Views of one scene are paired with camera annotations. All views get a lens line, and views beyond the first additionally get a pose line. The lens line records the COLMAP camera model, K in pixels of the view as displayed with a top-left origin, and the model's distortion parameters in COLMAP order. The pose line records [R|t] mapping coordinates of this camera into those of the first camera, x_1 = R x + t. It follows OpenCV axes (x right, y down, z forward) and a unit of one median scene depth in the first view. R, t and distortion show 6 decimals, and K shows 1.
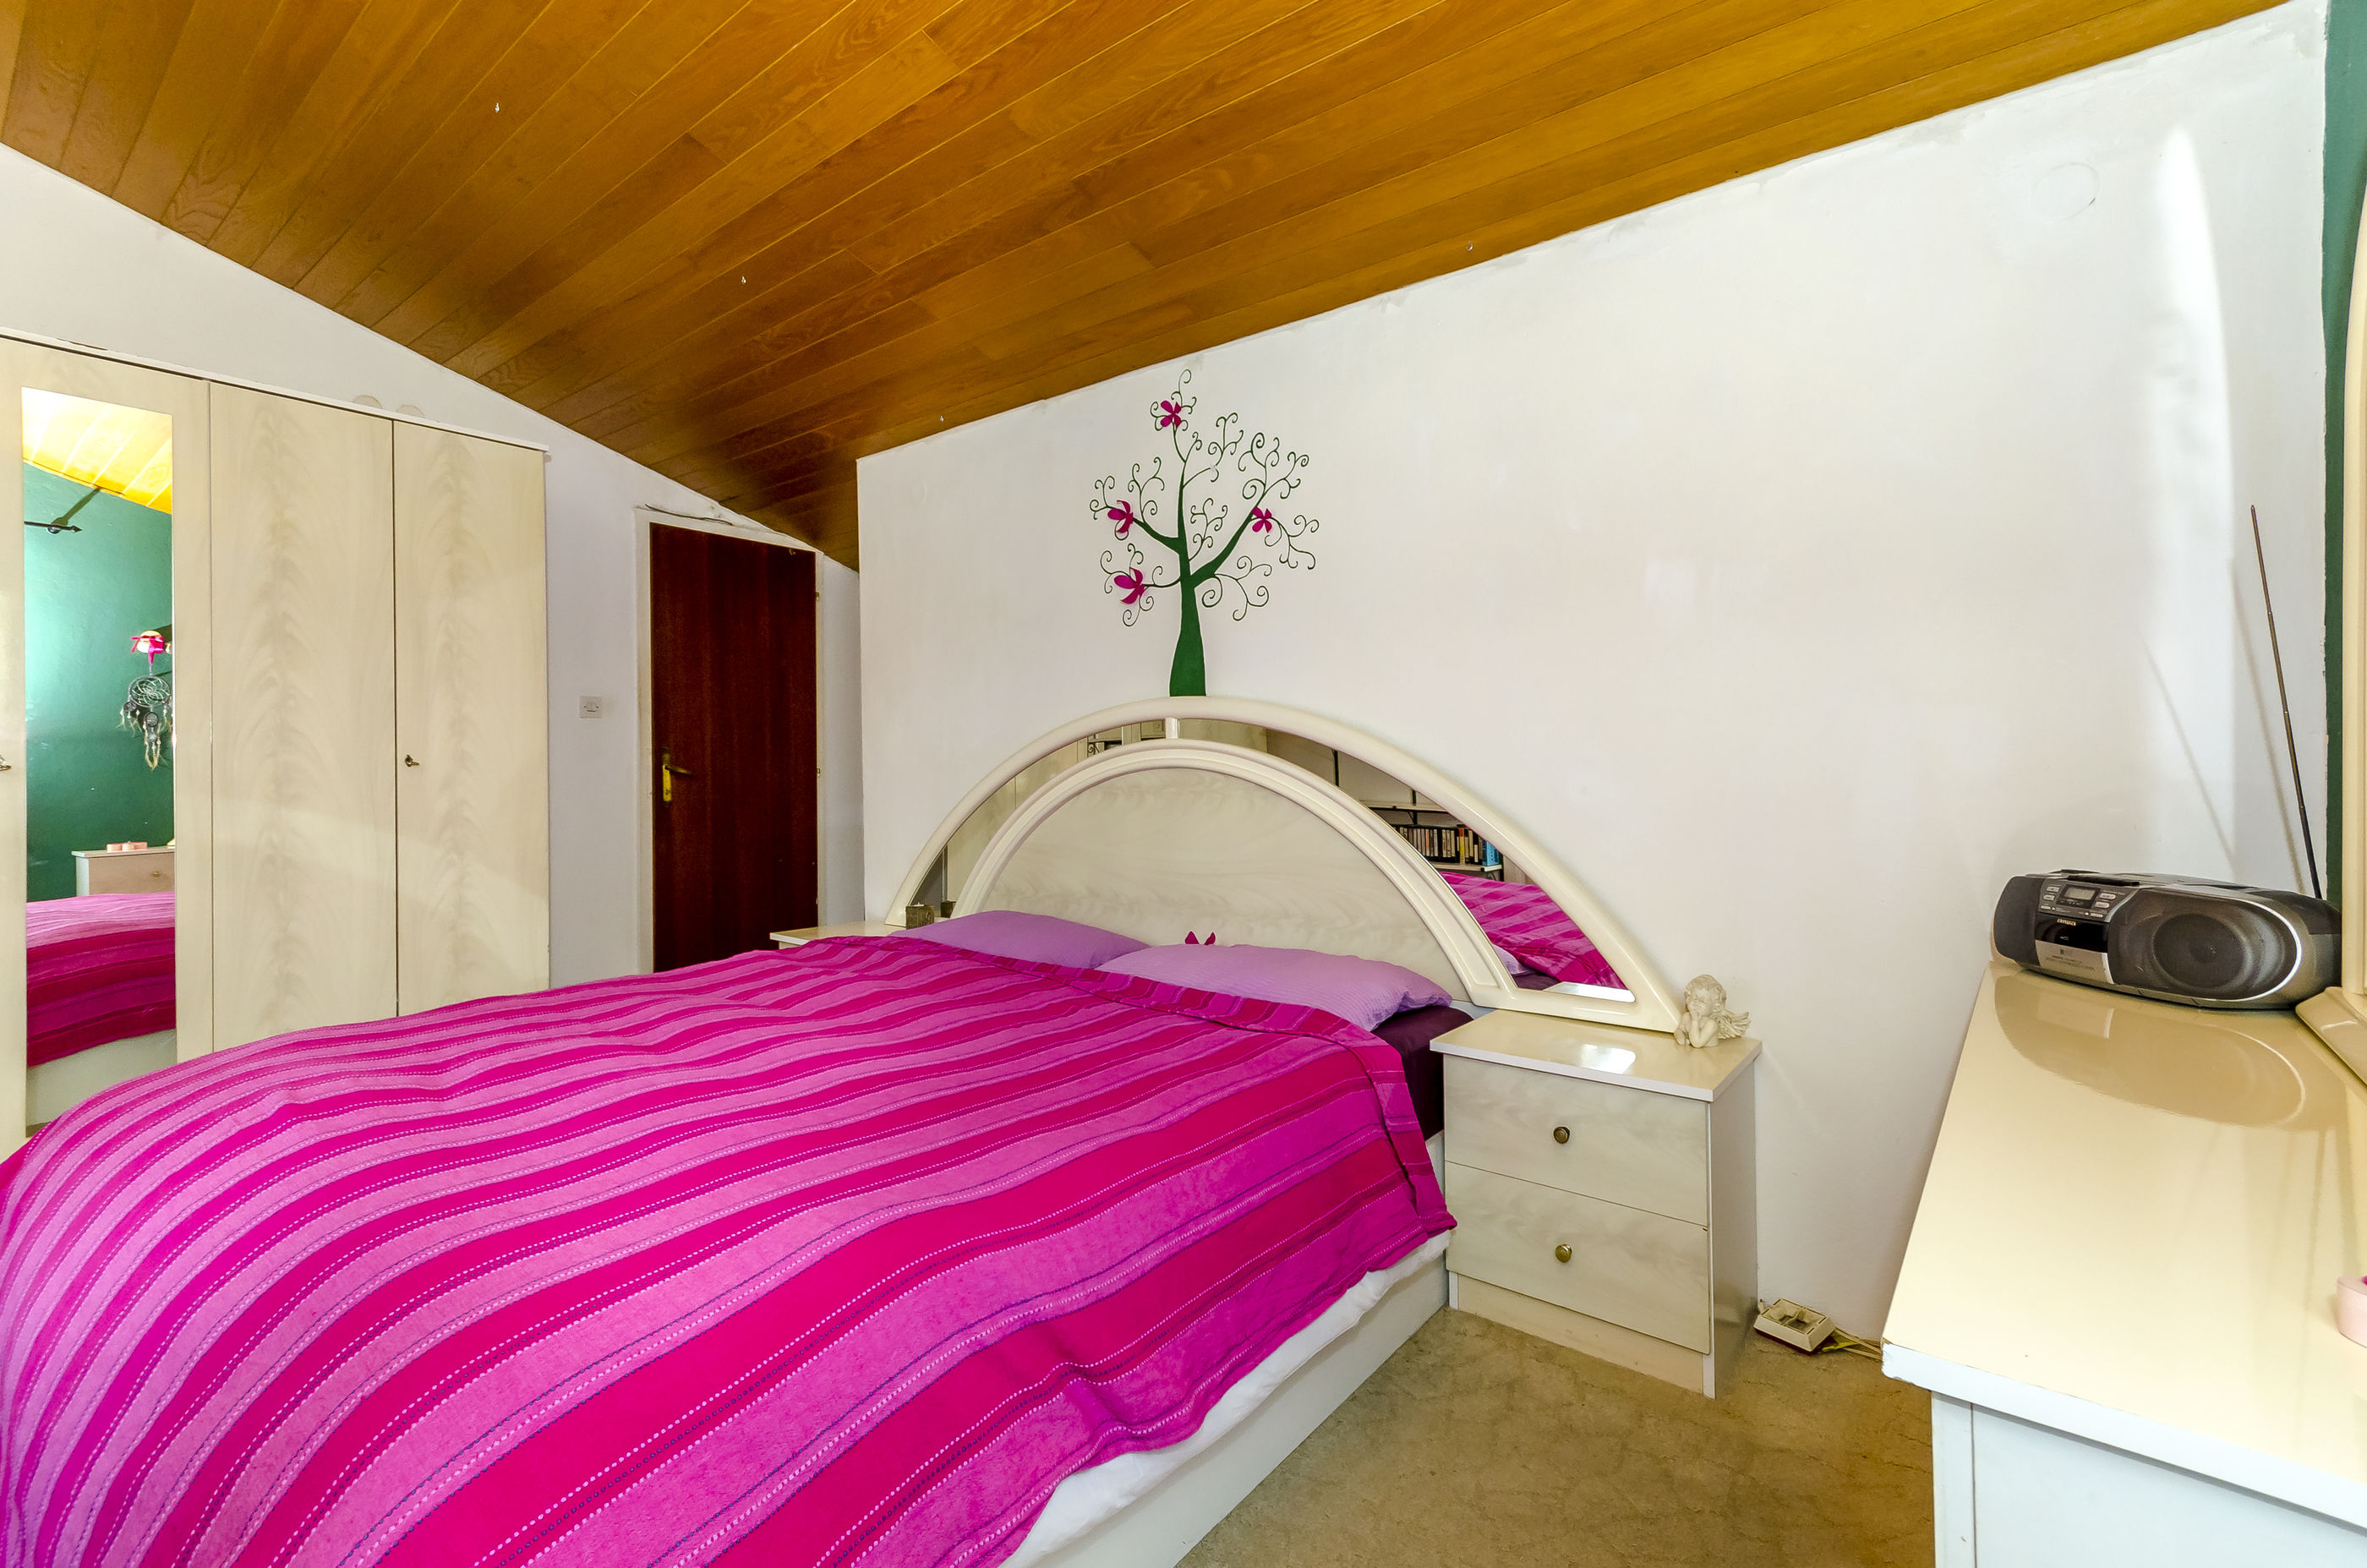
lens RADIAL K [[1027.0, 0, 1183.5], [0, 1027.0, 784.0], [0, 0, 1]] dist [-0.000768, -0.000039]
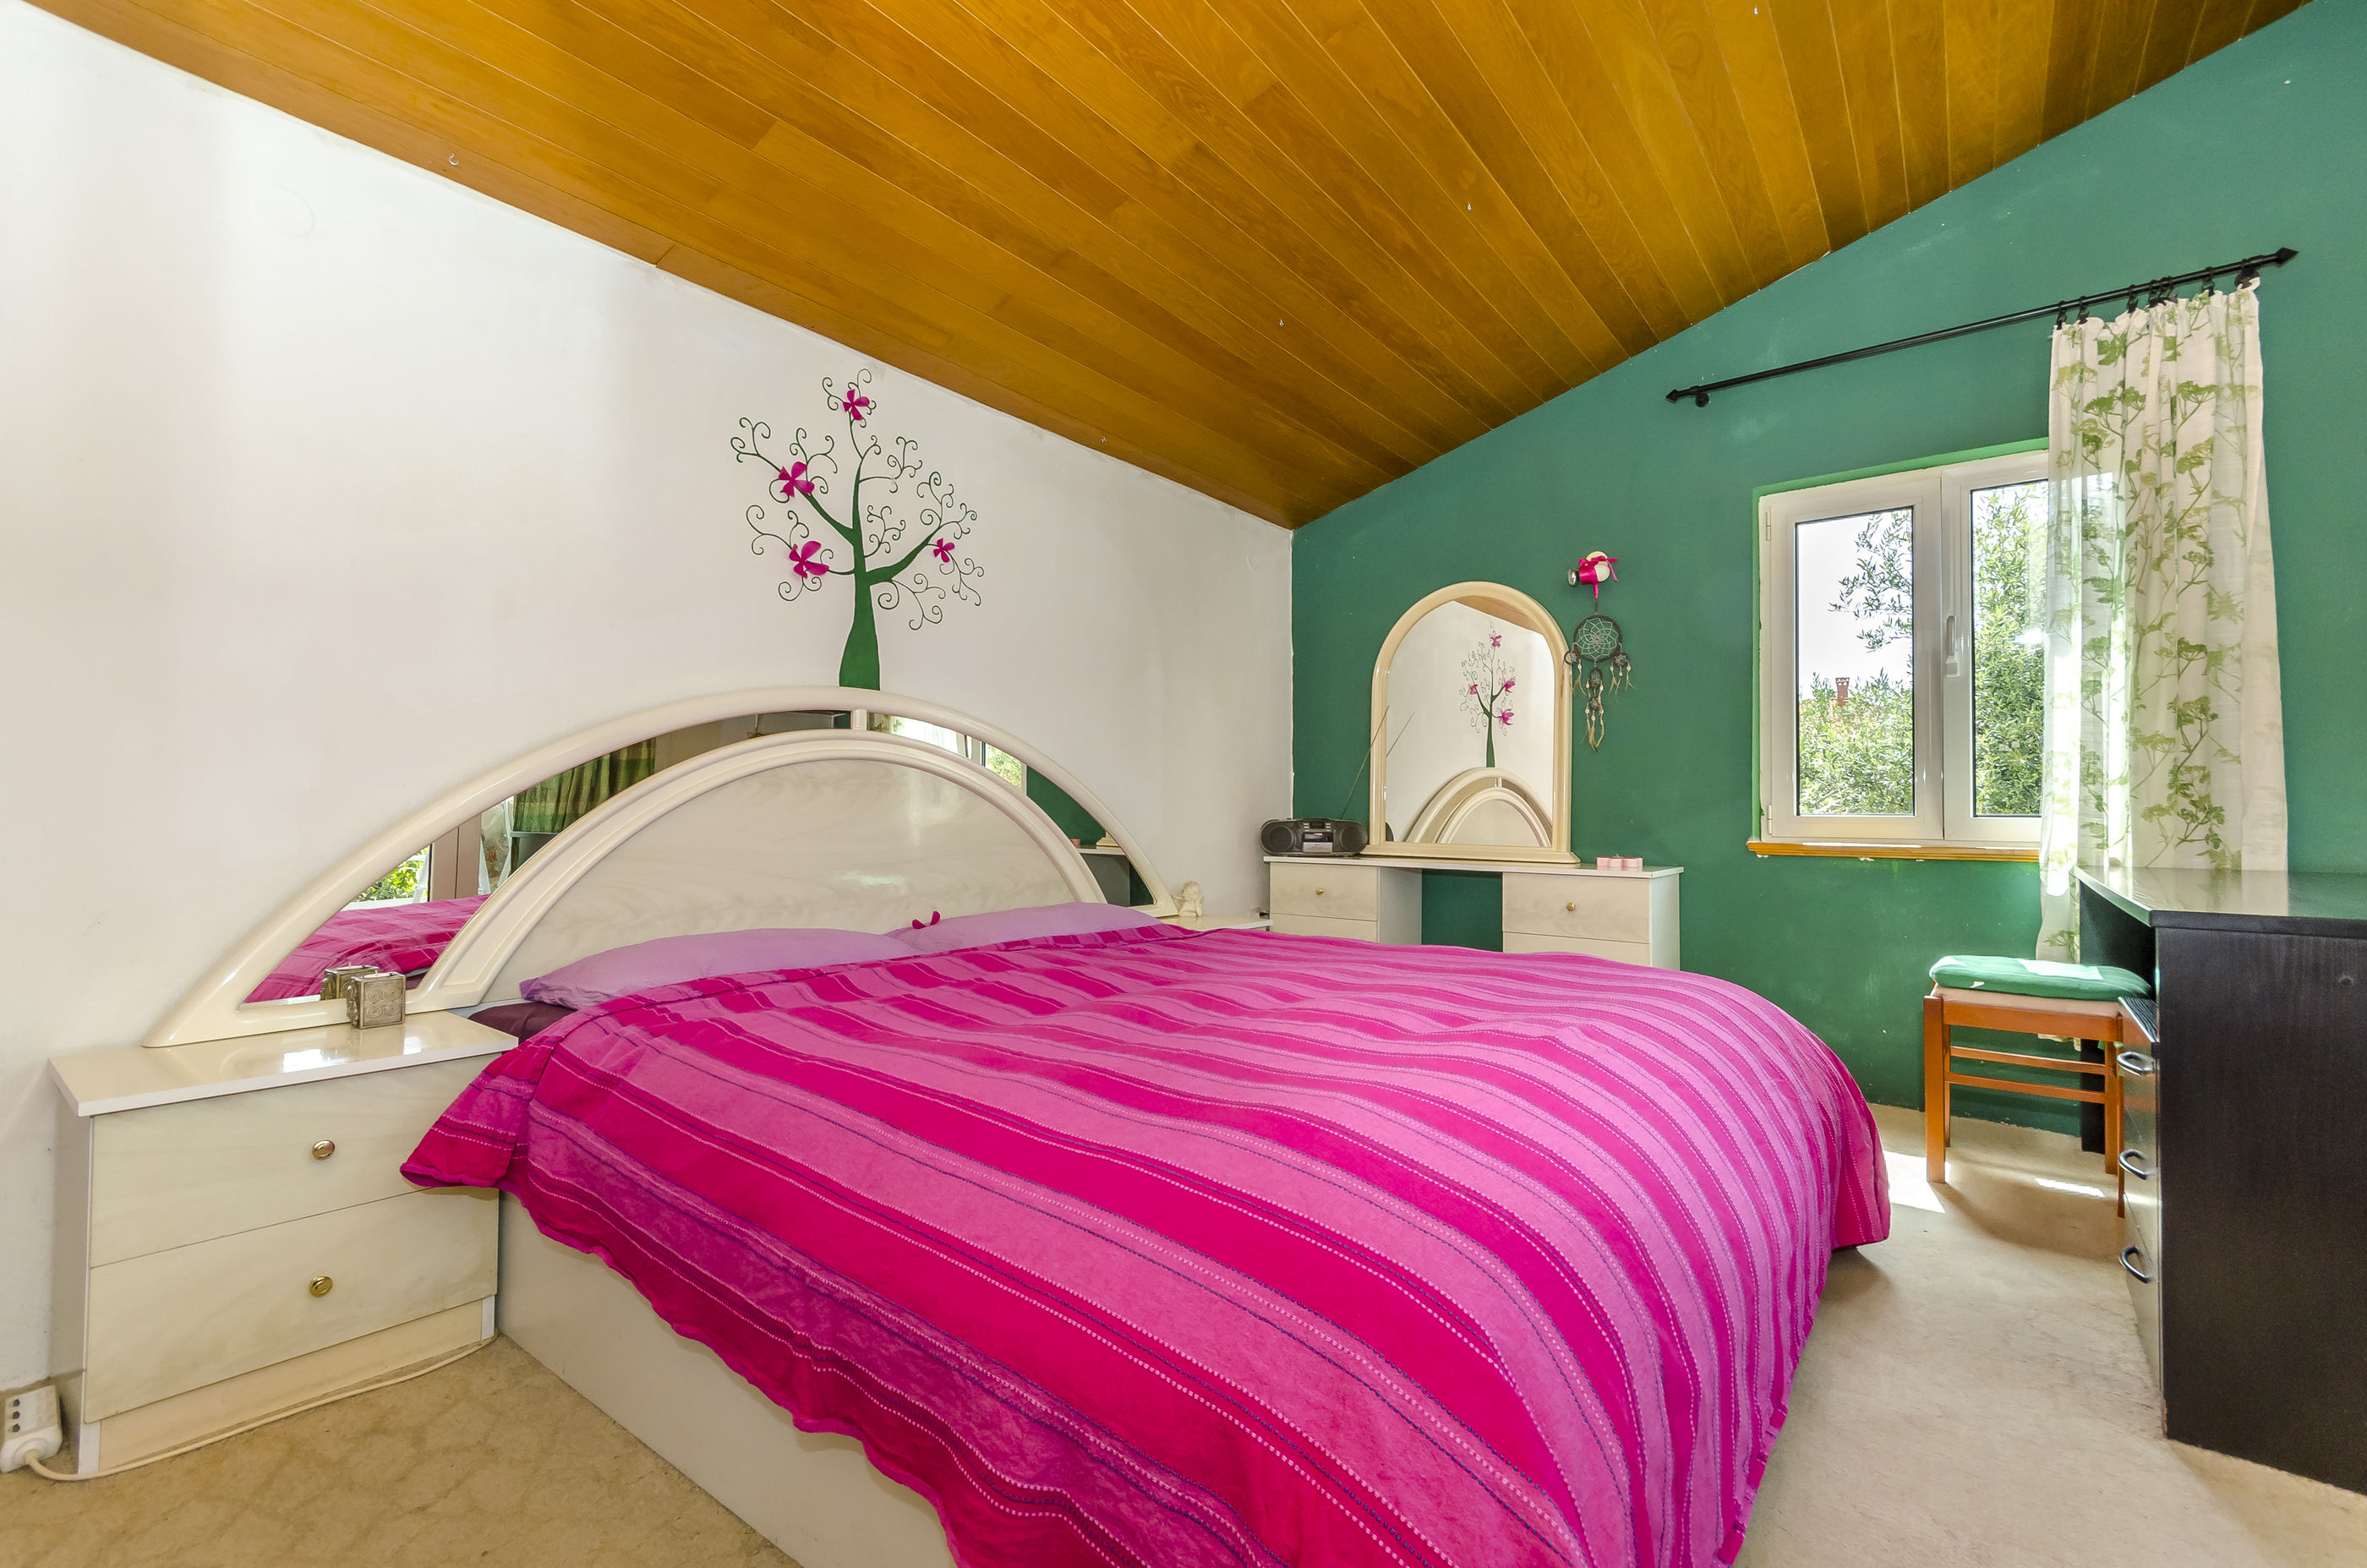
lens RADIAL K [[1027.0, 0, 1183.5], [0, 1027.0, 784.0], [0, 0, 1]] dist [-0.000768, -0.000039]
pose [[-0.000087, 0.016706, 0.999860, -1.017711], [-0.007911, 0.999829, -0.016706, 0.022014], [-0.999969, -0.007911, 0.000045, 0.689372]]
